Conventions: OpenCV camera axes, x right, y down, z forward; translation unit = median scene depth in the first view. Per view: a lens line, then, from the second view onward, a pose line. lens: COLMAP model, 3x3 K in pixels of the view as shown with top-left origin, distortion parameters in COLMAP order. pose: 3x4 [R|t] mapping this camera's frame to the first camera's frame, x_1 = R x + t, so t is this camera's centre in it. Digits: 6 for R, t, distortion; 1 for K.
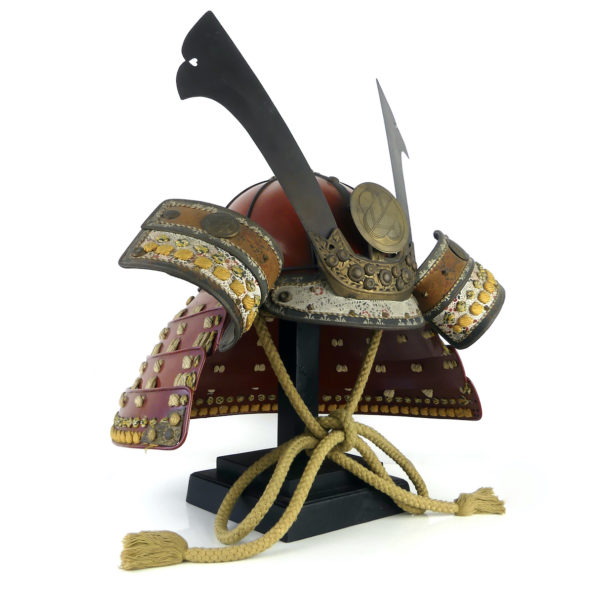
lens RADIAL K [[783.8, 0, 322.4], [0, 783.8, 298.7], [0, 0, 1]] dist [-0.005608, 0.000000]
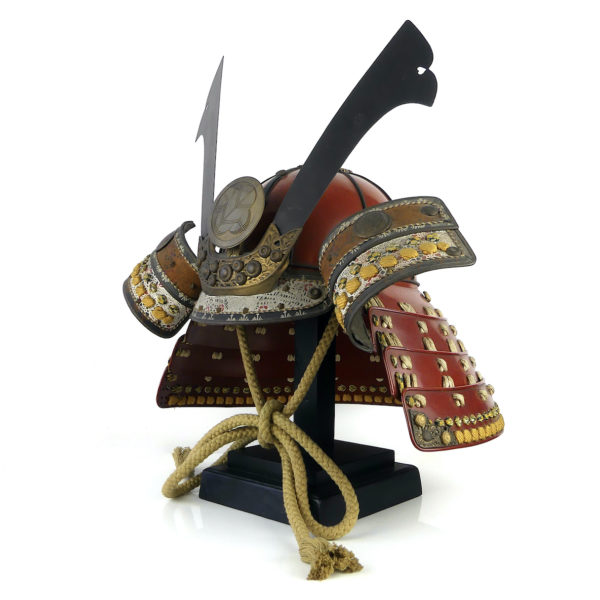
lens RADIAL K [[764.7, 0, 300.0], [0, 764.7, 303.8], [0, 0, 1]] dist [0.067763, 0.000000]
pose [[0.150549, -0.001102, -0.988602, 1.082169], [0.039054, 0.999225, 0.004833, 0.011710], [0.987831, -0.039336, 0.150476, 0.956724]]
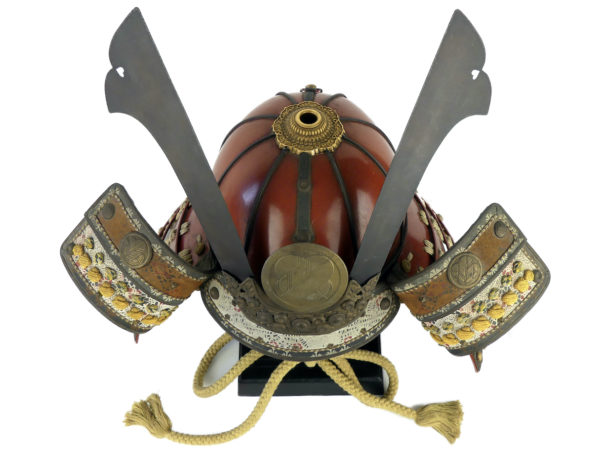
lens RADIAL K [[810.6, 0, 301.0], [0, 810.6, 222.9], [0, 0, 1]] dist [0.048664, 0.000000]
pose [[0.752697, 0.515039, -0.410101, 0.429149], [0.026972, 0.598259, 0.800848, -0.909028], [0.657814, -0.613857, 0.436416, 0.651008]]
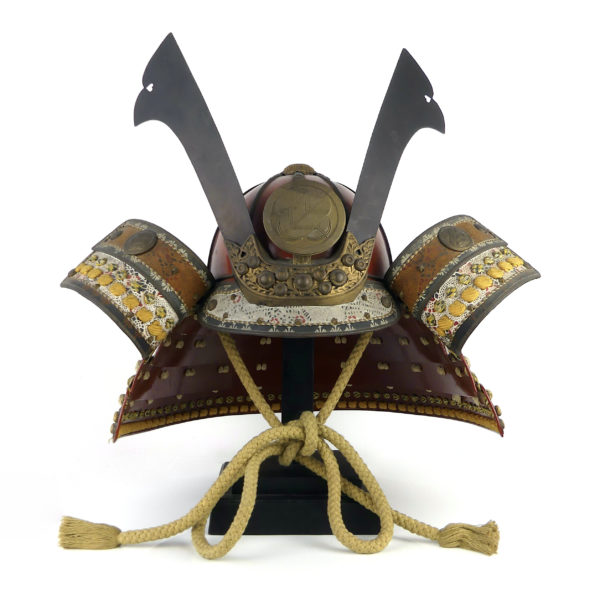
lens RADIAL K [[871.1, 0, 297.6], [0, 871.1, 299.5], [0, 0, 1]] dist [0.042321, 0.000000]
pose [[0.788319, -0.022137, -0.614869, 0.731221], [0.045319, 0.998727, 0.022146, -0.029687], [0.613596, -0.045323, 0.788319, 0.167800]]
